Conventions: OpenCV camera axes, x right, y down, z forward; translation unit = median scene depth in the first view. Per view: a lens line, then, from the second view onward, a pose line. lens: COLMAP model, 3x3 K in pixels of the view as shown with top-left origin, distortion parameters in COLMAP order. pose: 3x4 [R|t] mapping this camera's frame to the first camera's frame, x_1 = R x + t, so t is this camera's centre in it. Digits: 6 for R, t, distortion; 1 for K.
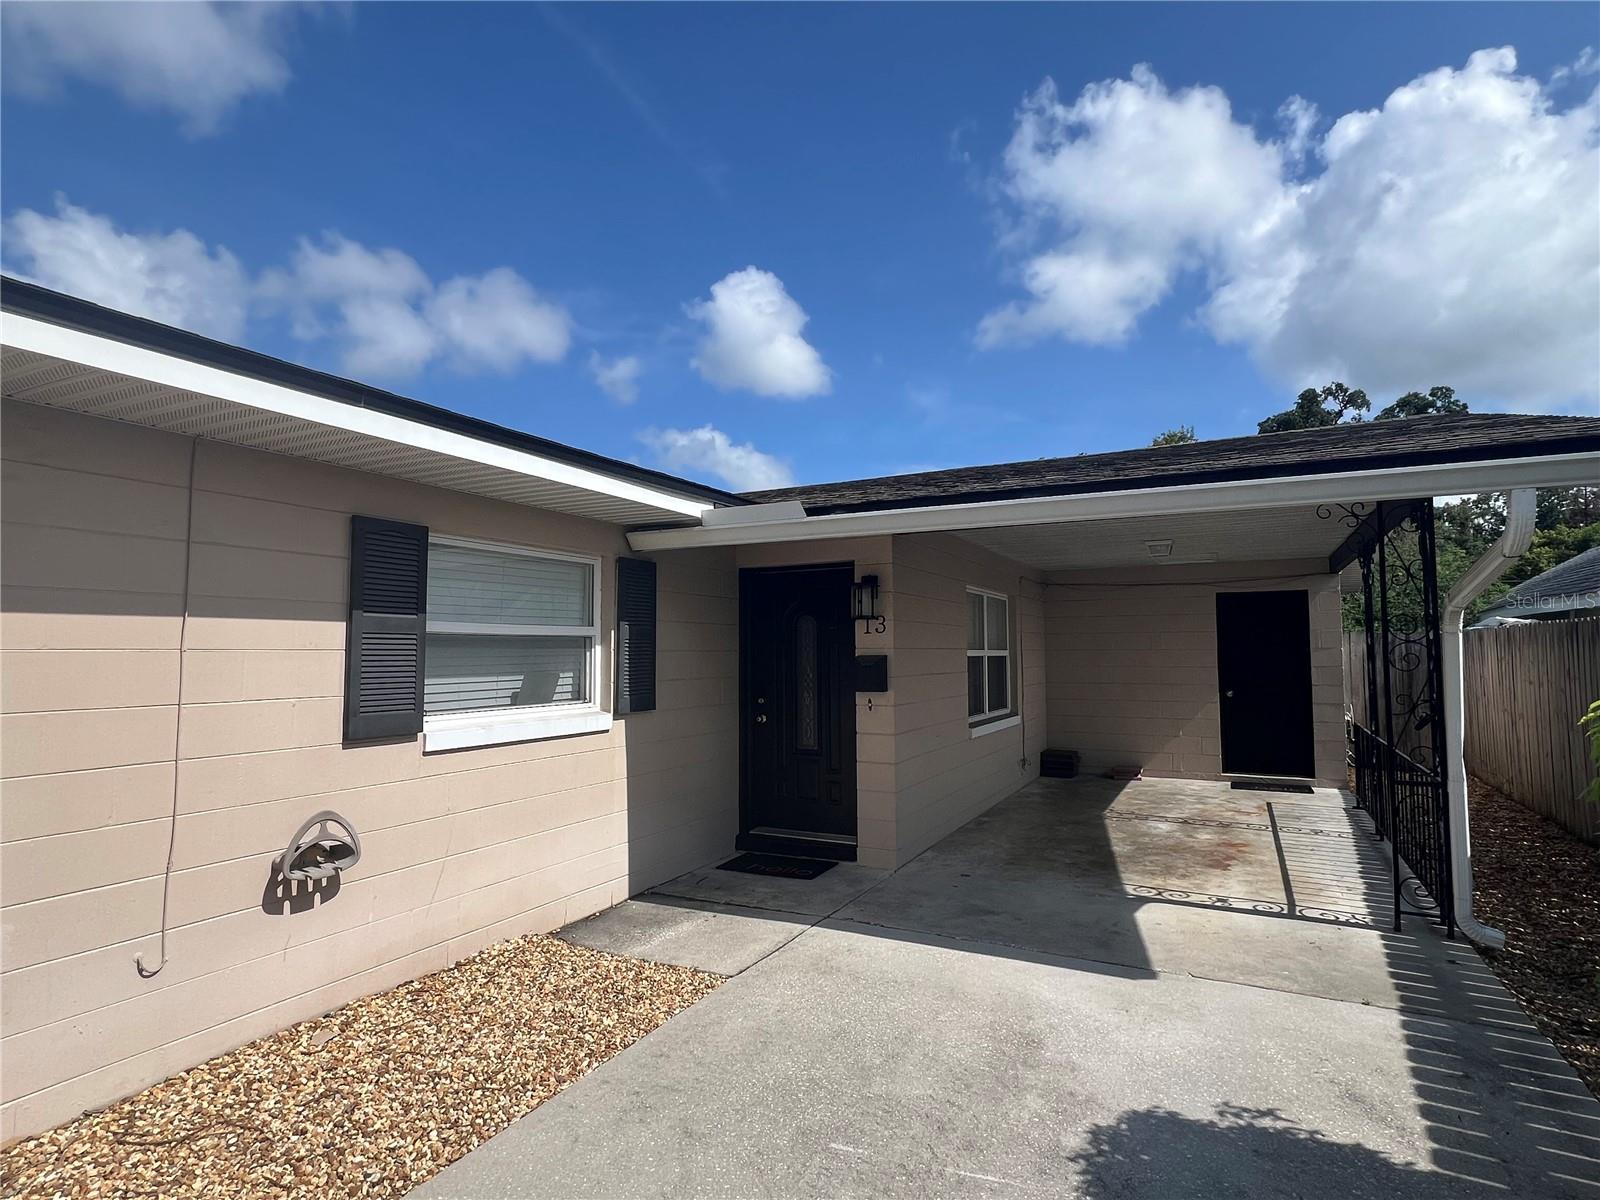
lens RADIAL K [[837.3, 0, 801.9], [0, 837.3, 603.7], [0, 0, 1]] dist [-0.002117, -0.000035]
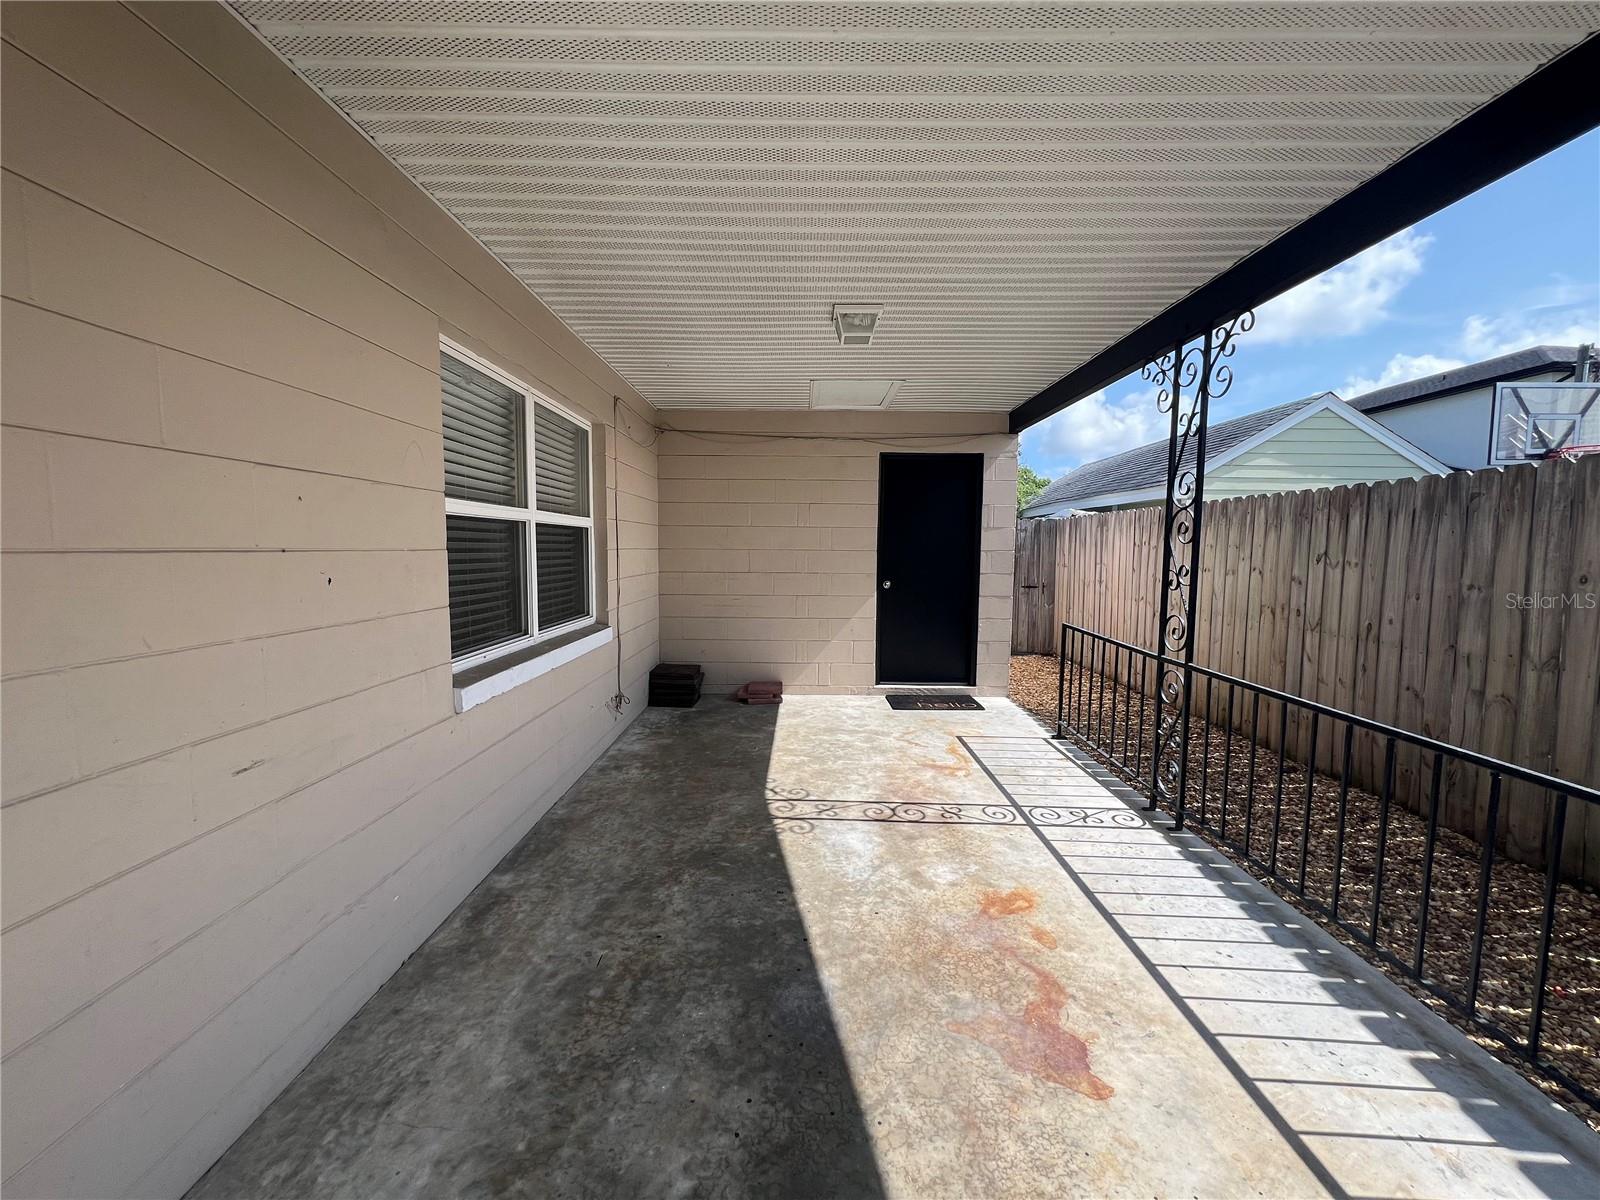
lens RADIAL K [[642.3, 0, 796.7], [0, 642.3, 602.7], [0, 0, 1]] dist [0.001336, 0.000111]
pose [[0.888329, -0.028483, 0.458323, 0.165599], [-0.036828, 0.990441, 0.132932, 0.049048], [-0.457728, -0.134967, 0.878788, 0.528722]]
